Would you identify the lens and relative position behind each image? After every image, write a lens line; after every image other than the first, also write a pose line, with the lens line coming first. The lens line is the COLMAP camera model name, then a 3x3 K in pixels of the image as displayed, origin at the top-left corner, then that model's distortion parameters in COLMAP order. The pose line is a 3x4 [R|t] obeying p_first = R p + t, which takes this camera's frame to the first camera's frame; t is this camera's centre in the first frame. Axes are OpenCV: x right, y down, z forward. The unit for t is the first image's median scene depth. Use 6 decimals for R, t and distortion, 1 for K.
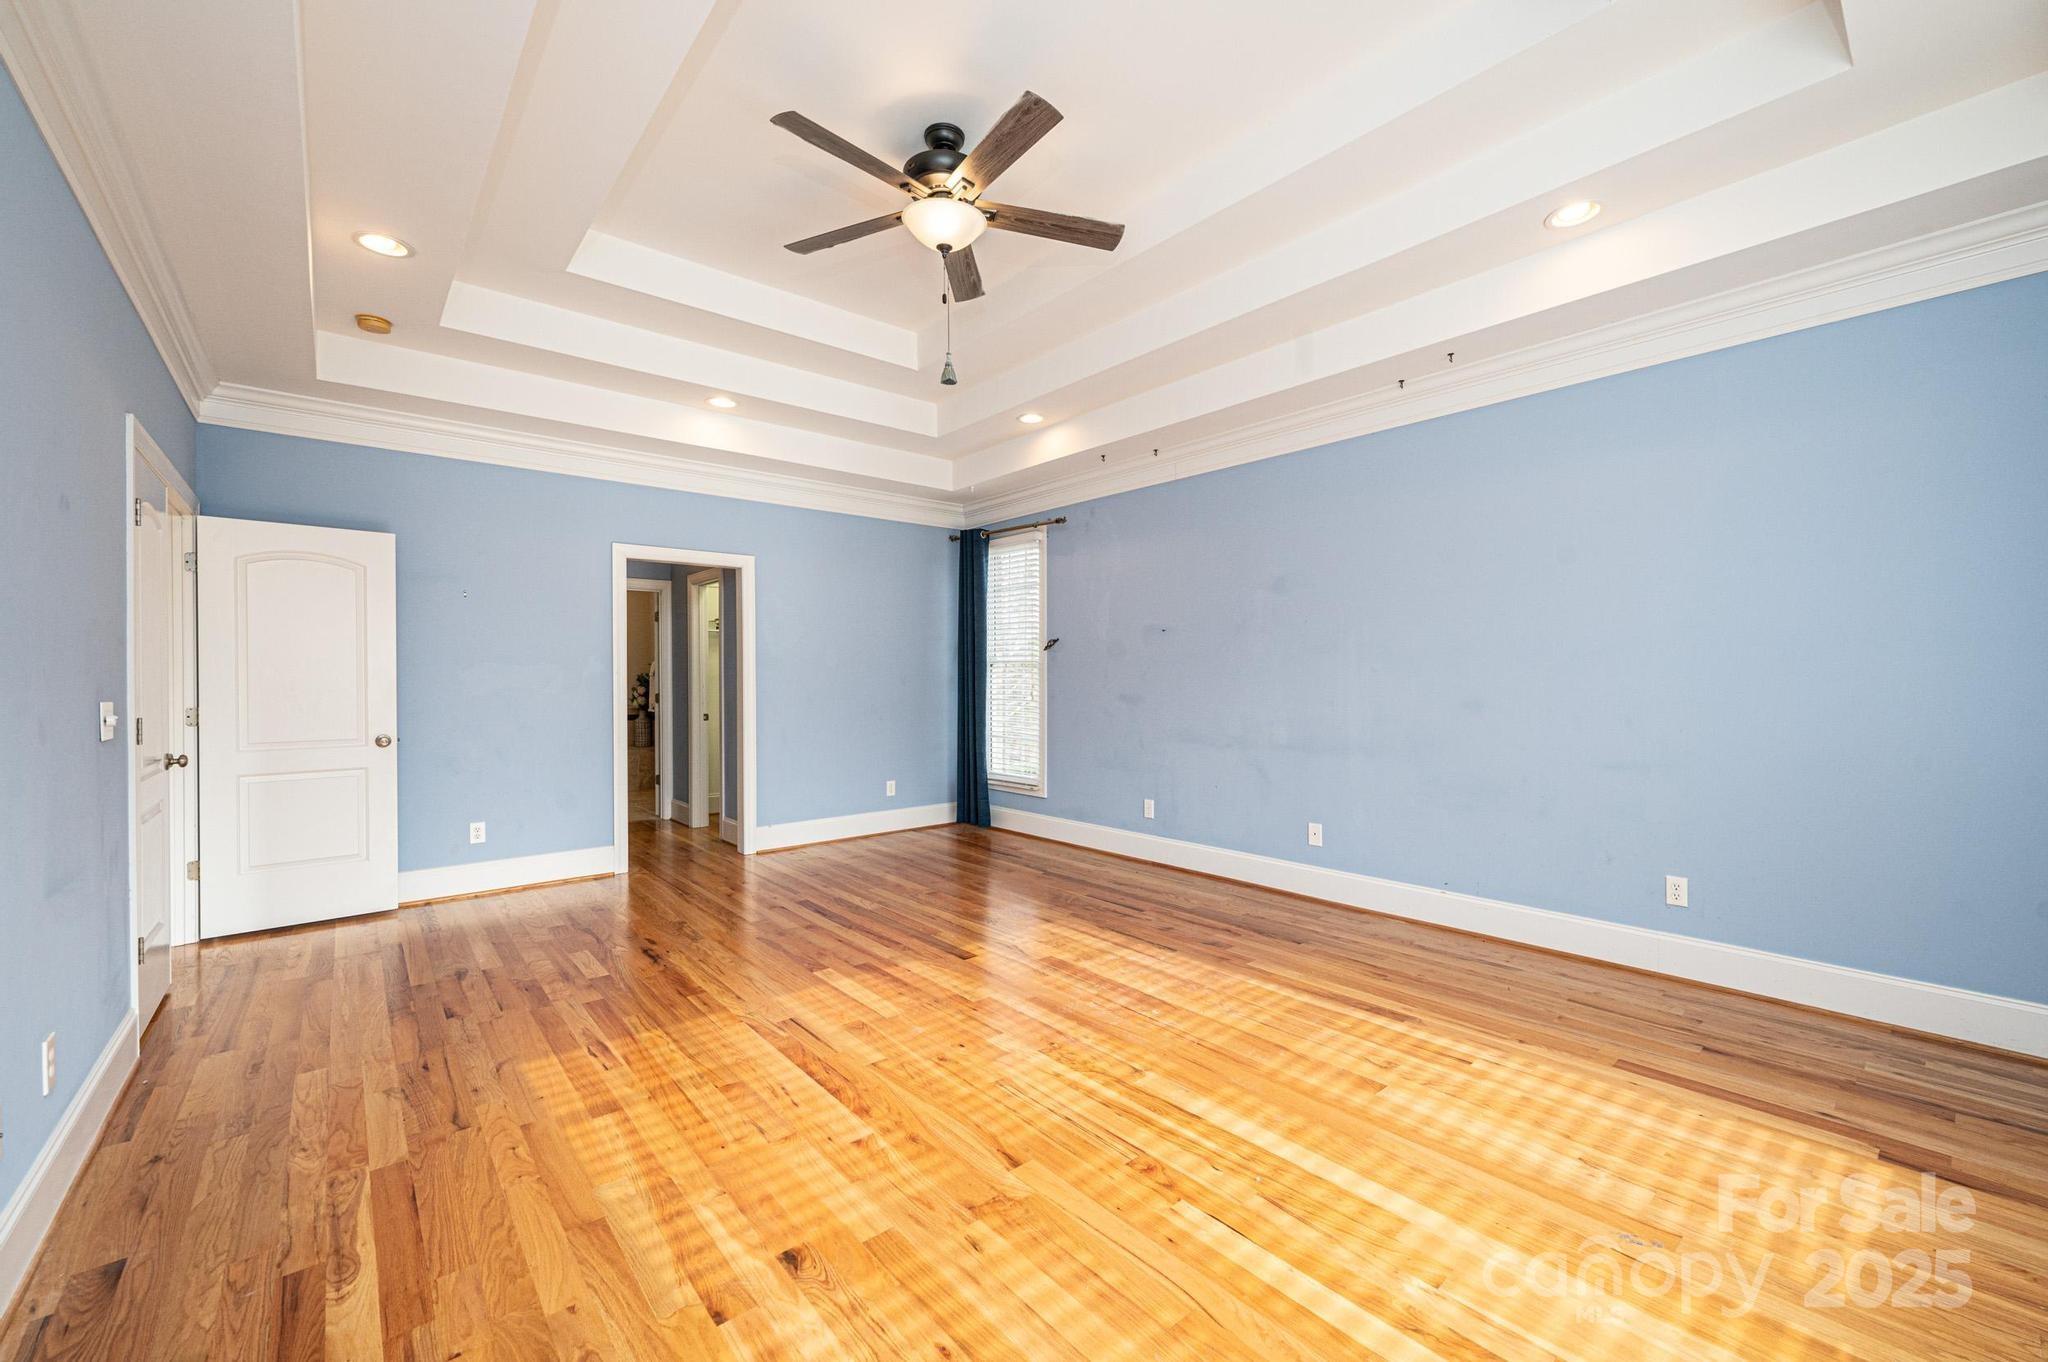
lens RADIAL K [[812.4, 0, 1023.3], [0, 812.4, 681.8], [0, 0, 1]] dist [-0.002044, 0.000416]
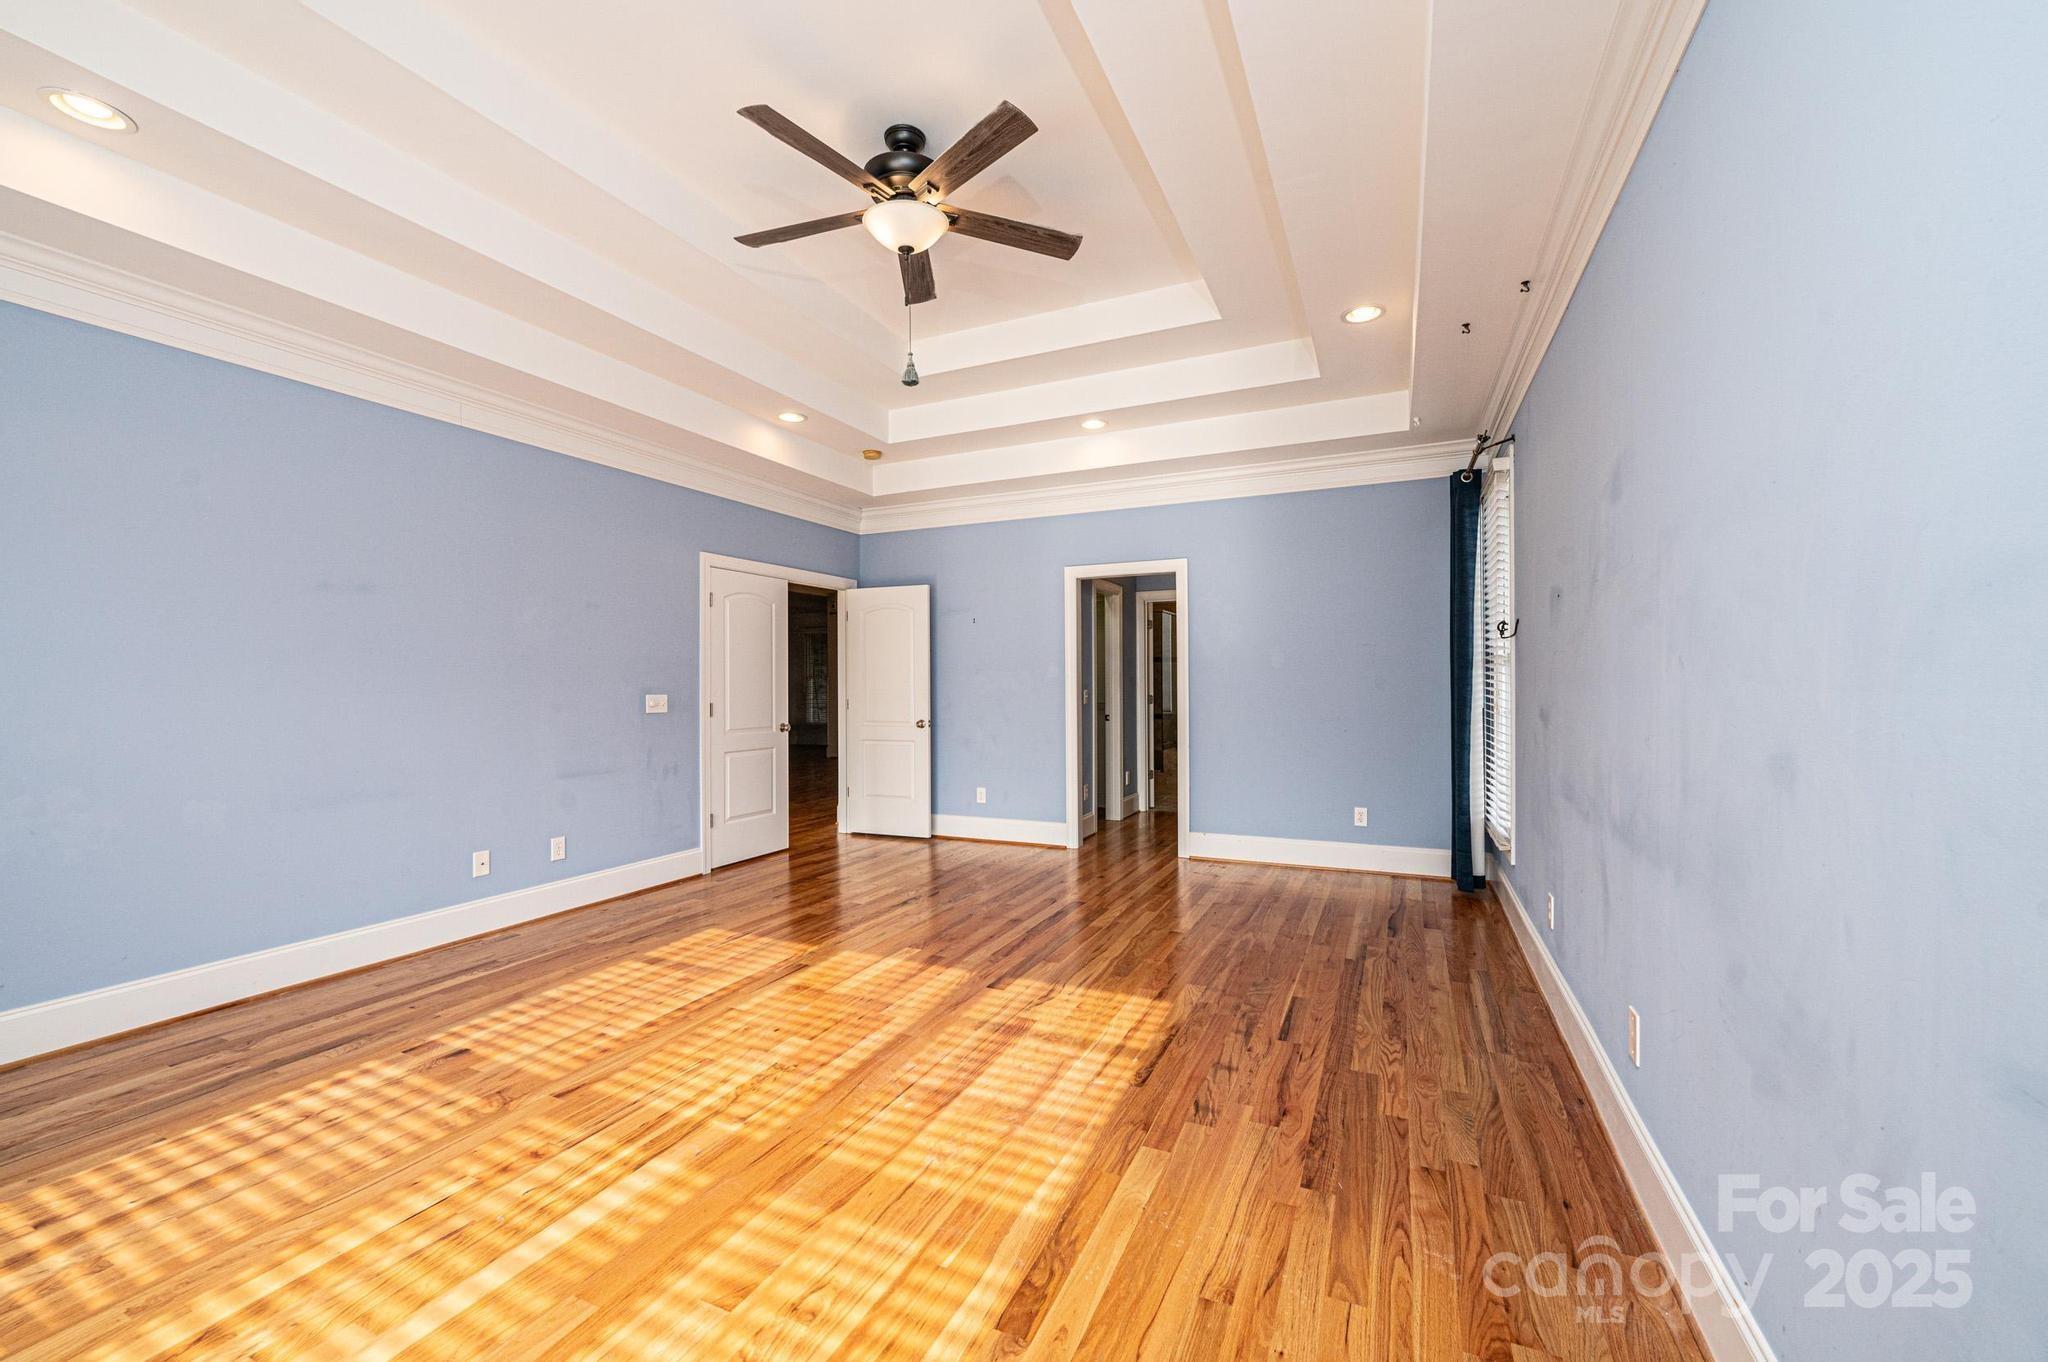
lens RADIAL K [[812.4, 0, 1025.0], [0, 812.4, 682.7], [0, 0, 1]] dist [-0.002044, 0.000416]
pose [[0.424172, 0.002939, -0.905577, 0.835274], [-0.000161, 0.999995, 0.003170, -0.010070], [0.905581, -0.001199, 0.424171, 0.685473]]
